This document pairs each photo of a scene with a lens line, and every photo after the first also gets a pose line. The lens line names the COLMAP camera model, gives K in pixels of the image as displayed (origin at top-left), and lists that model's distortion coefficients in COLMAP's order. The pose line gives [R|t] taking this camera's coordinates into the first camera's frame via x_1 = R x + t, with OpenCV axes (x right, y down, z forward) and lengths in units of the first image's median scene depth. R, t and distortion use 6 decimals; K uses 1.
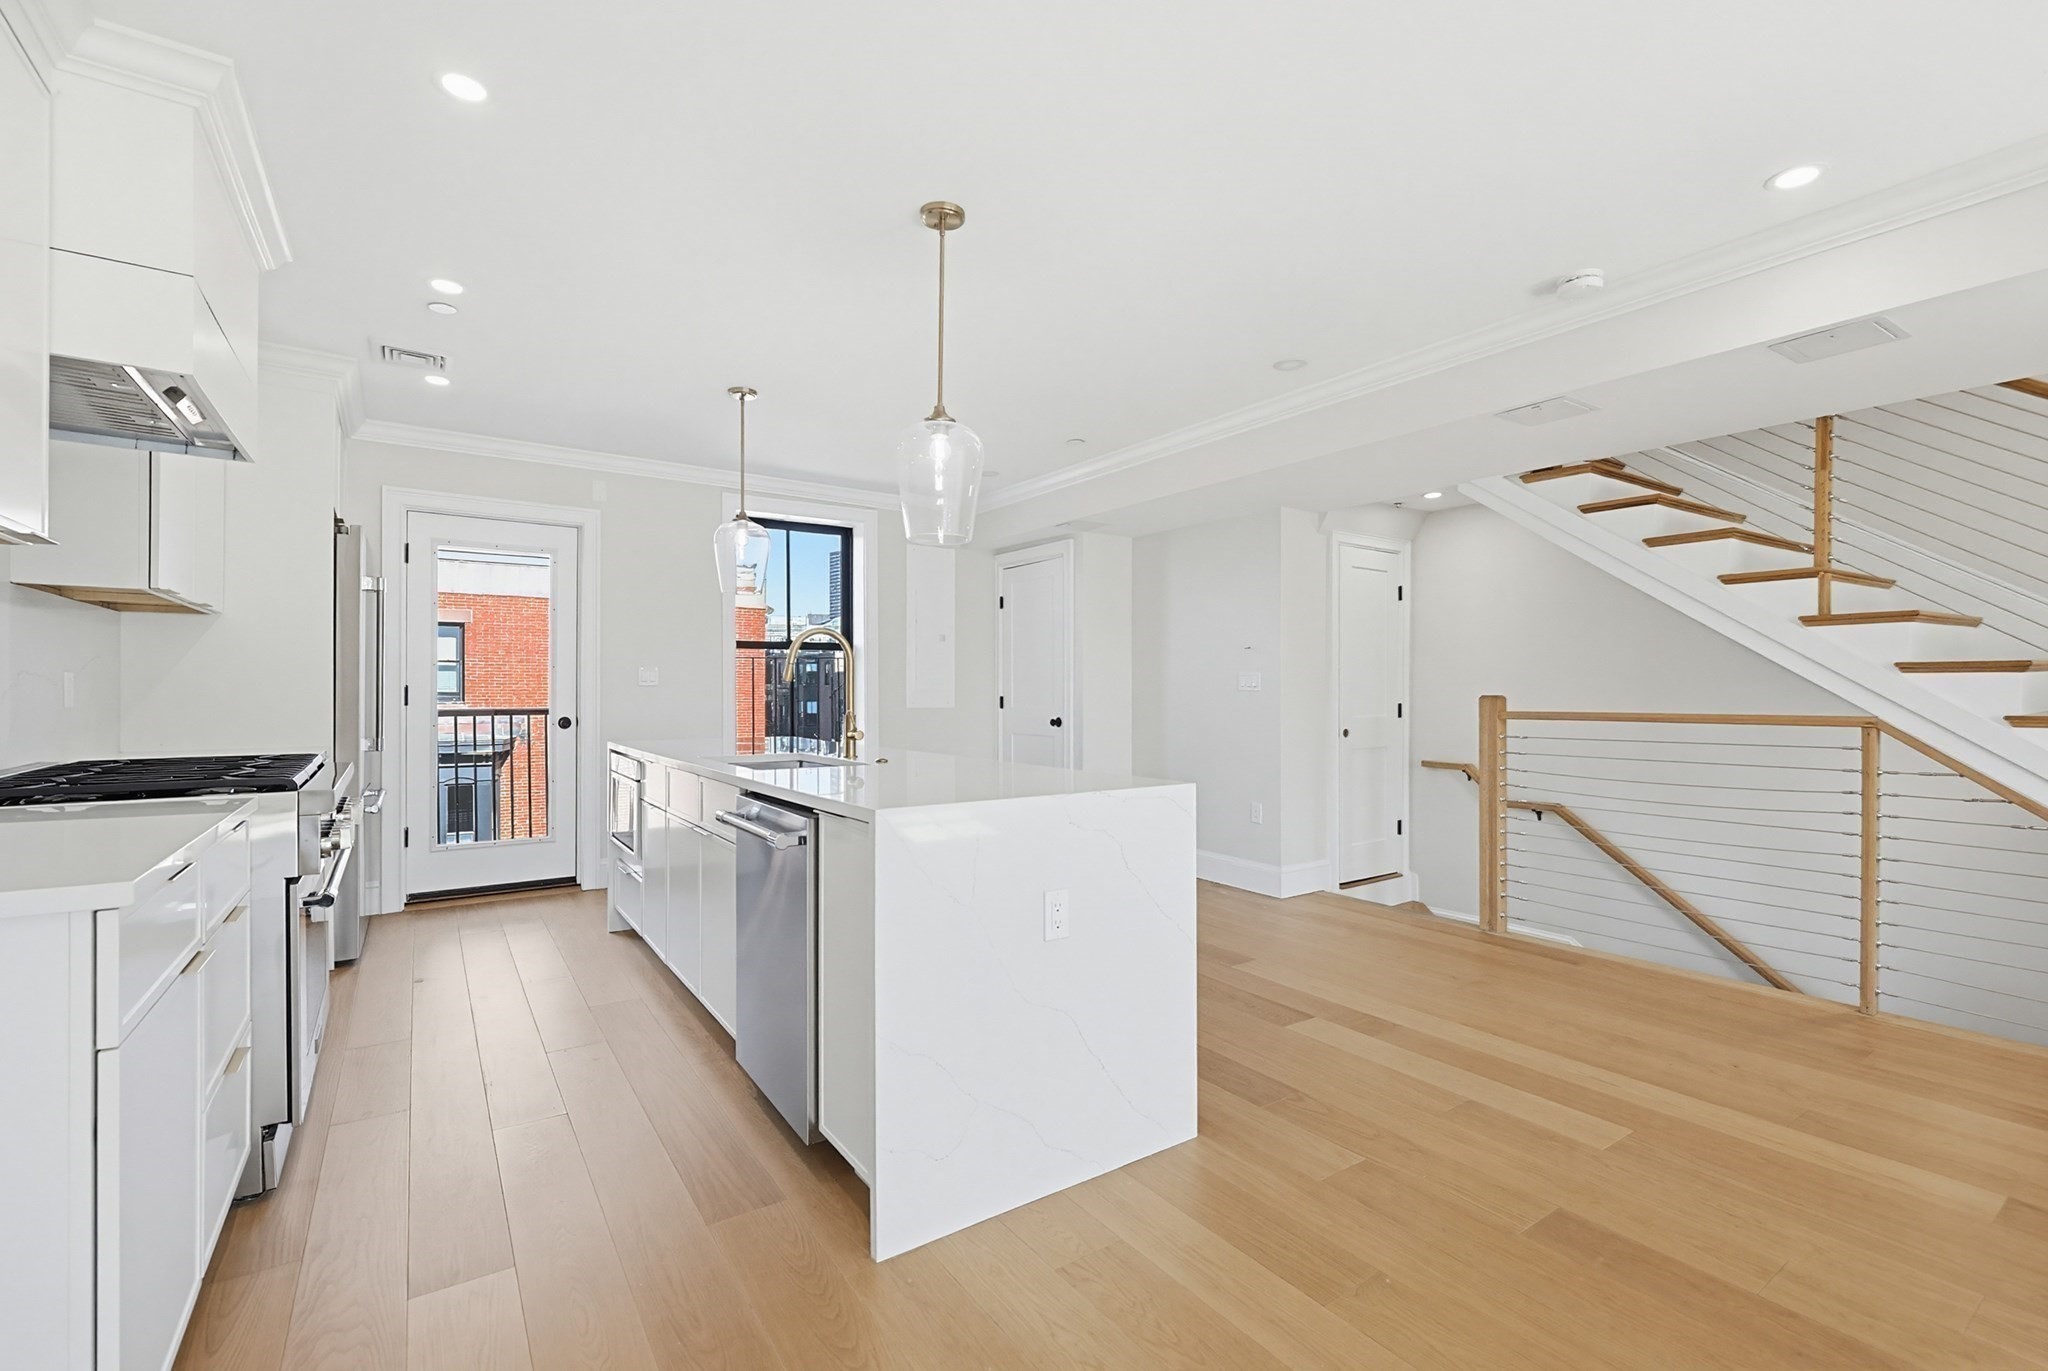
lens RADIAL K [[898.3, 0, 1031.4], [0, 898.3, 651.3], [0, 0, 1]] dist [0.002691, -0.000263]
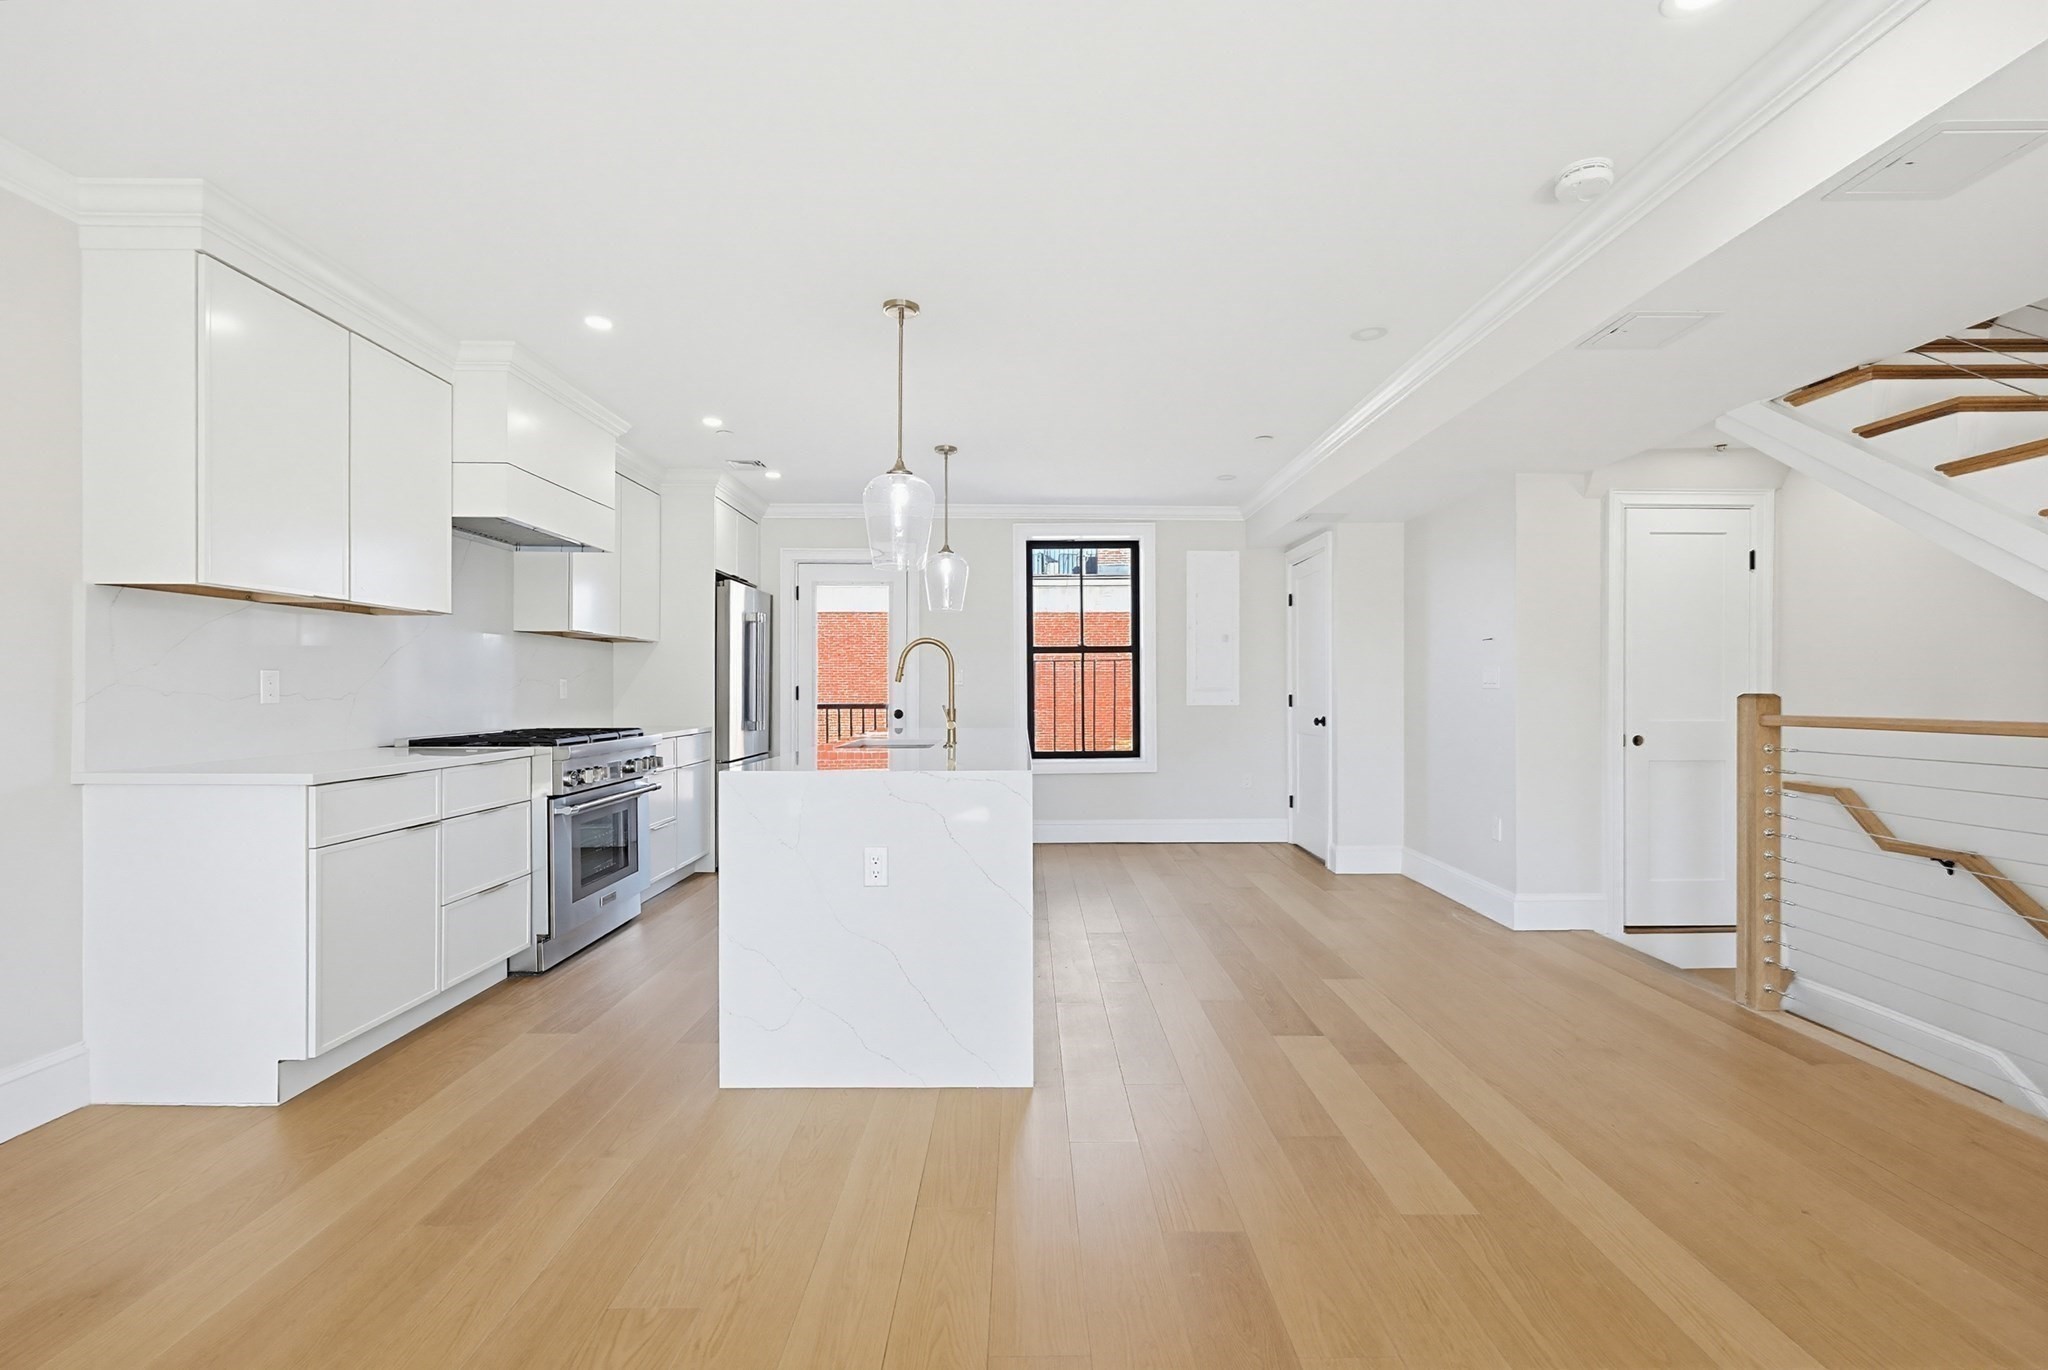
lens RADIAL K [[897.7, 0, 1038.1], [0, 897.7, 646.1], [0, 0, 1]] dist [-0.000635, -0.000238]
pose [[0.826662, -0.029107, -0.561945, 0.410908], [0.026207, 0.999569, -0.013222, 0.003329], [0.562088, -0.003797, 0.827069, 0.039985]]
